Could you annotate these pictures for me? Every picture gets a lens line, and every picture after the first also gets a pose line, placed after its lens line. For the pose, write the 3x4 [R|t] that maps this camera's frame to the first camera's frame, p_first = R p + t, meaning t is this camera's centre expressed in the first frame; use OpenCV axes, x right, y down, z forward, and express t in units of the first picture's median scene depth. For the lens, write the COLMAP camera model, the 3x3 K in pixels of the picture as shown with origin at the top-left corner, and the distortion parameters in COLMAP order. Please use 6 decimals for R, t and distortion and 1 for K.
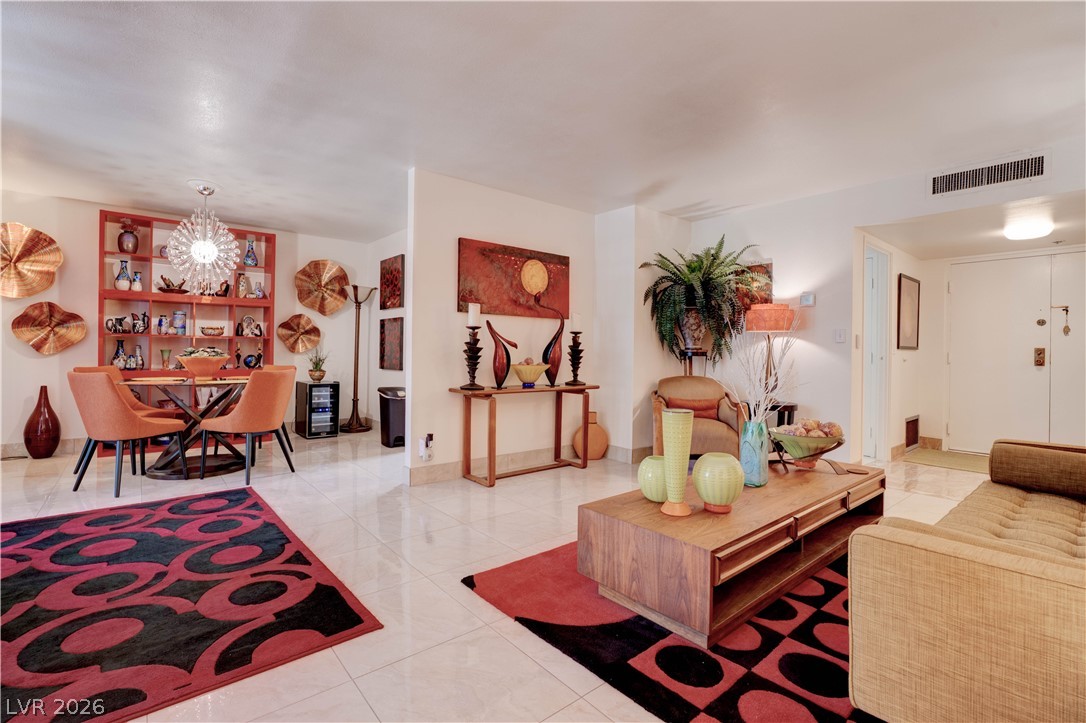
lens RADIAL K [[494.9, 0, 525.5], [0, 494.9, 353.1], [0, 0, 1]] dist [-0.001507, 0.001990]
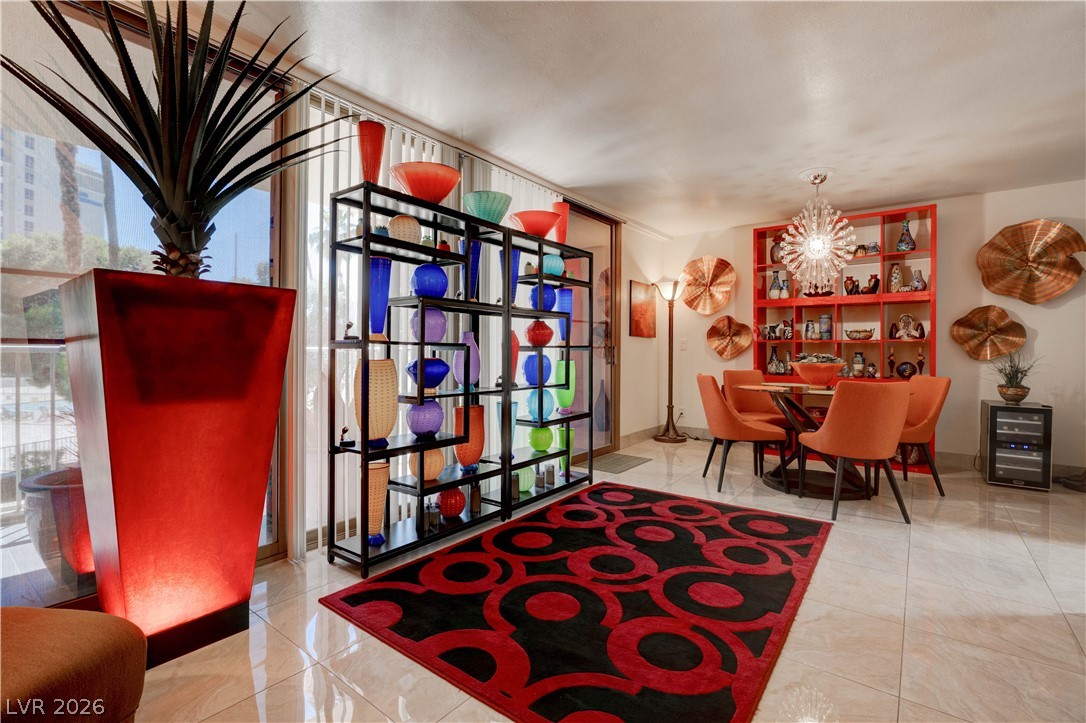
lens RADIAL K [[494.9, 0, 556.9], [0, 494.9, 354.6], [0, 0, 1]] dist [-0.001507, 0.001990]
pose [[0.250437, -0.001215, -0.968132, 0.106960], [-0.008979, 0.999953, -0.003578, -0.000913], [0.968091, 0.009589, 0.250415, 0.314272]]
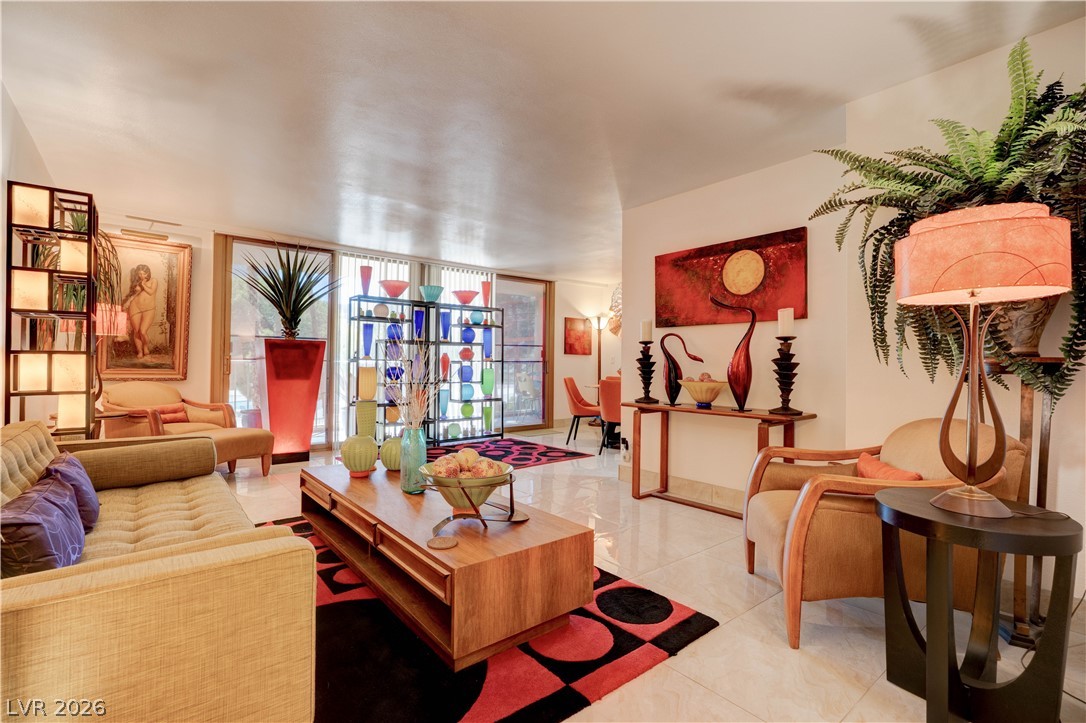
lens RADIAL K [[494.9, 0, 551.7], [0, 494.9, 355.7], [0, 0, 1]] dist [-0.001507, 0.001990]
pose [[0.020289, -0.027807, -0.999407, 0.887960], [-0.011477, 0.999541, -0.028044, 0.006530], [0.999728, 0.012039, 0.019960, 0.752089]]
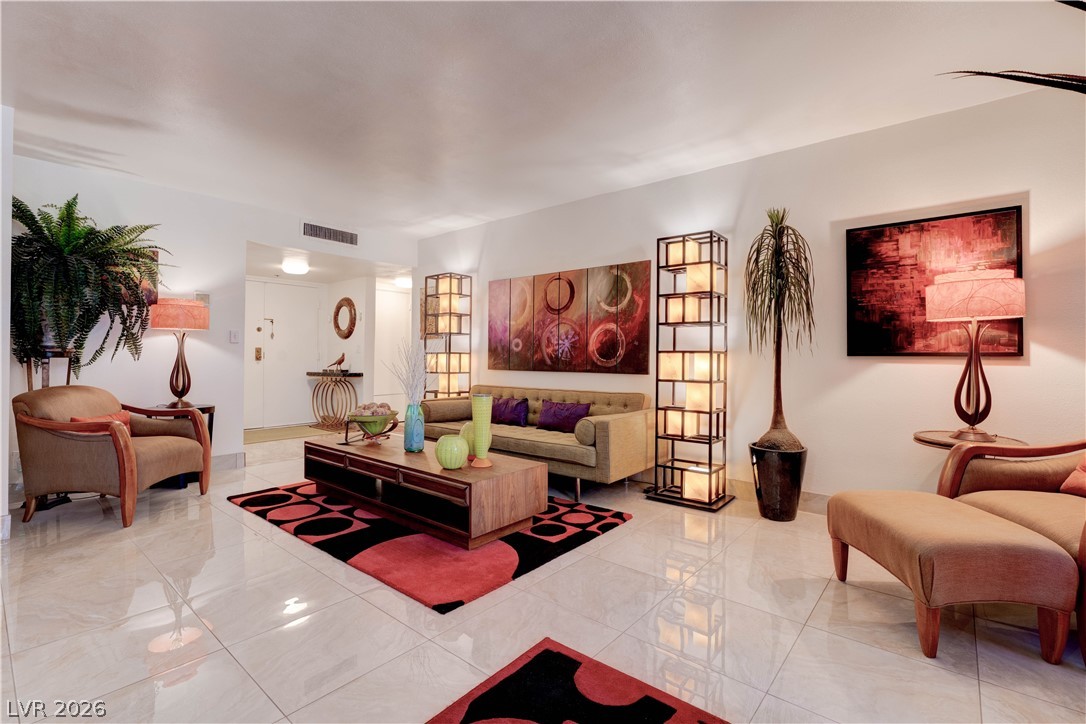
lens RADIAL K [[494.9, 0, 551.5], [0, 494.9, 360.4], [0, 0, 1]] dist [-0.001507, 0.001990]
pose [[-0.200573, -0.024080, 0.979383, -0.573844], [-0.004307, 0.999710, 0.023698, -0.012896], [-0.979669, 0.000535, -0.200618, 0.543769]]
